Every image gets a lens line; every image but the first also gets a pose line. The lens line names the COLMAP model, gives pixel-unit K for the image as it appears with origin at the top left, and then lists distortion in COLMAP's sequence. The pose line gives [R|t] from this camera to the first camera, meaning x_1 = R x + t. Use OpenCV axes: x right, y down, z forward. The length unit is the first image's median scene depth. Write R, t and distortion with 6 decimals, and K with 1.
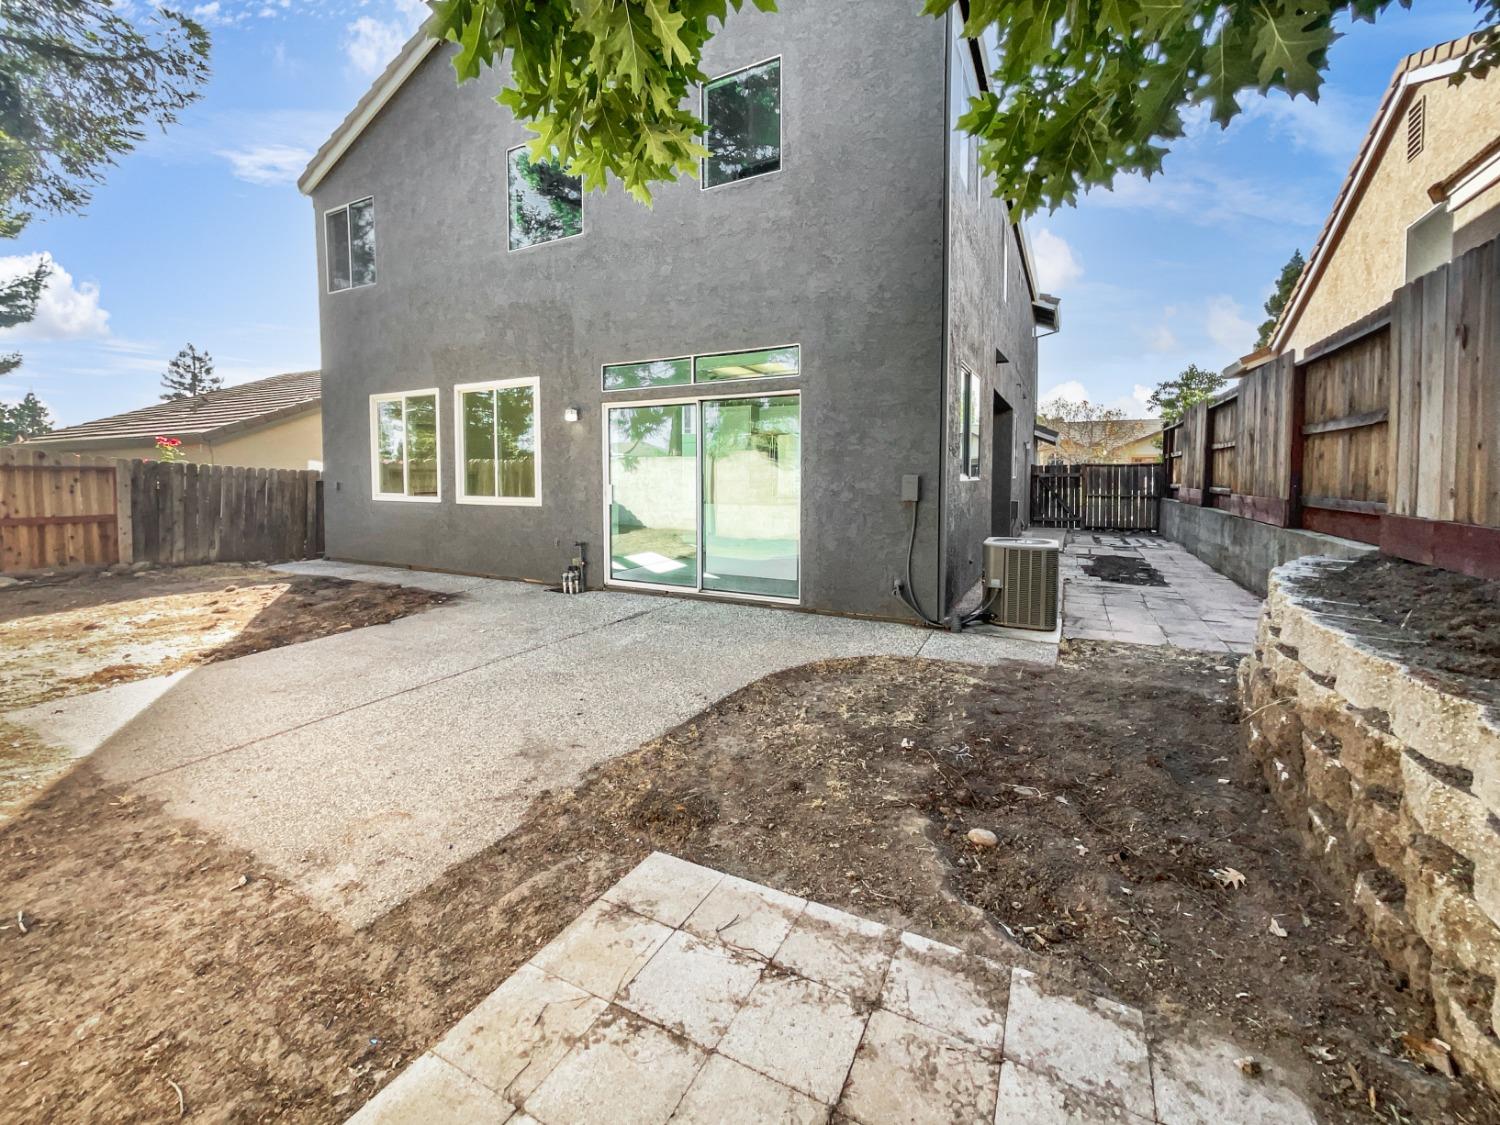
lens RADIAL K [[613.1, 0, 750.0], [0, 613.1, 562.5], [0, 0, 1]] dist [0.000043, 0.000030]
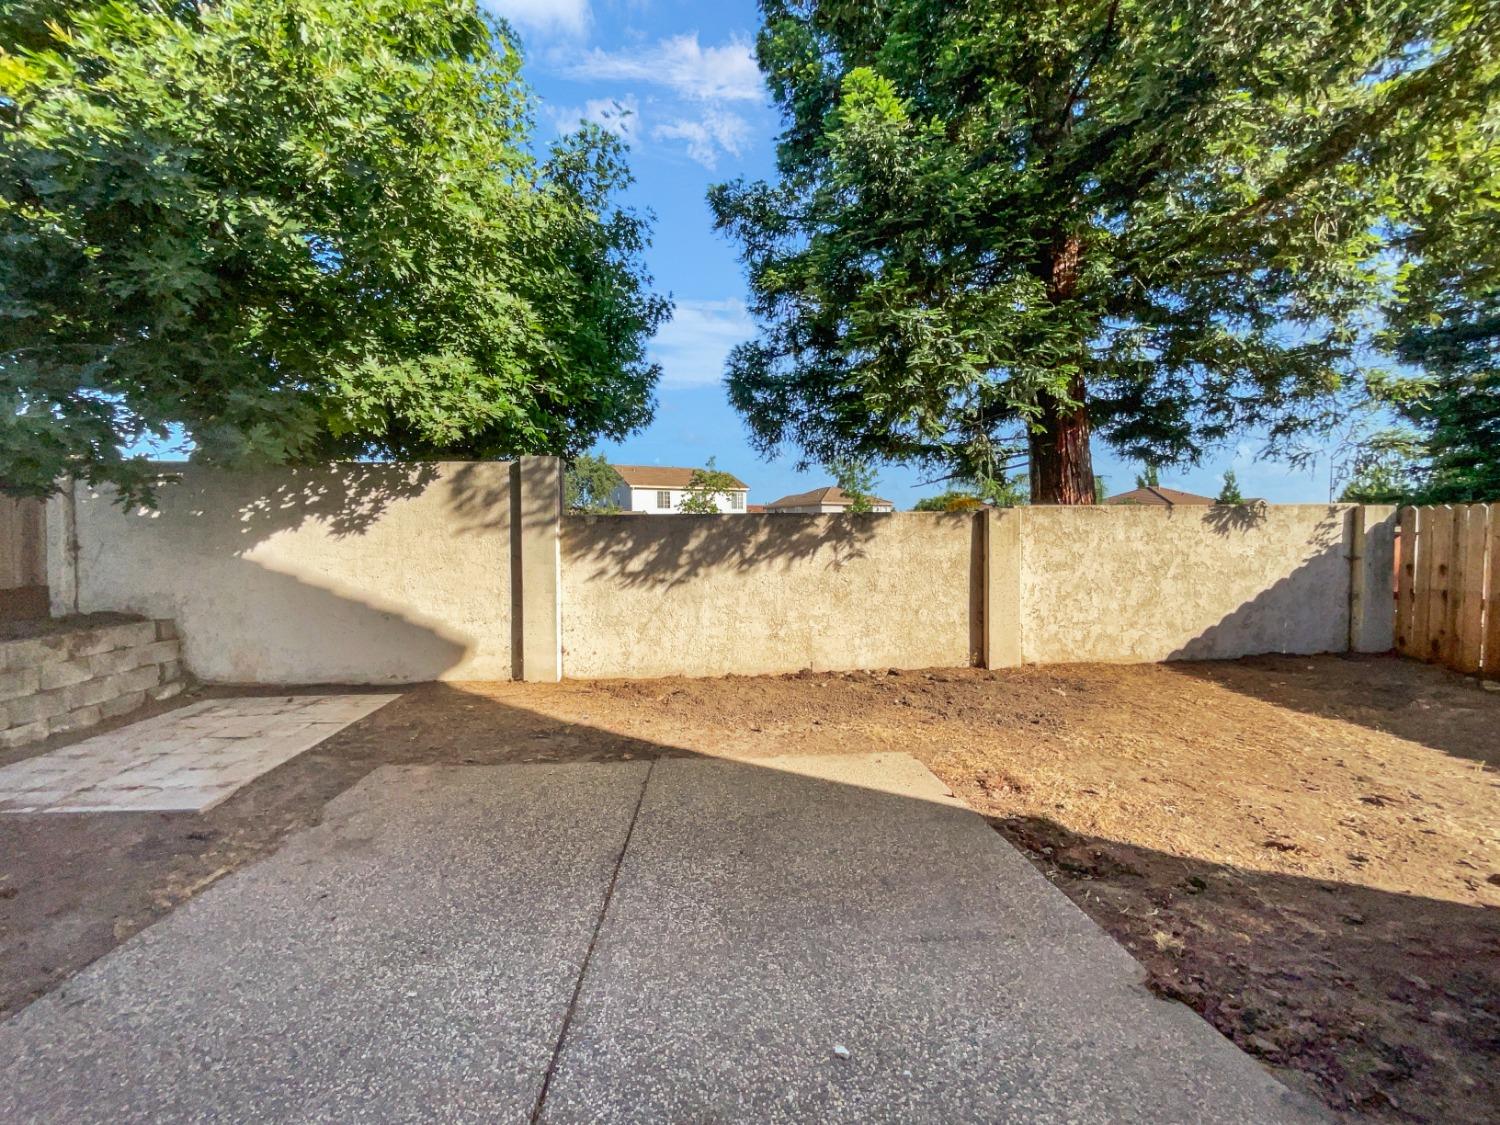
lens RADIAL K [[613.1, 0, 750.0], [0, 613.1, 562.5], [0, 0, 1]] dist [0.000043, 0.000030]
pose [[-0.851460, 0.032869, -0.523389, -0.622347], [-0.062425, 0.984585, 0.163387, -0.557004], [0.520692, 0.171790, -0.836283, 3.318555]]
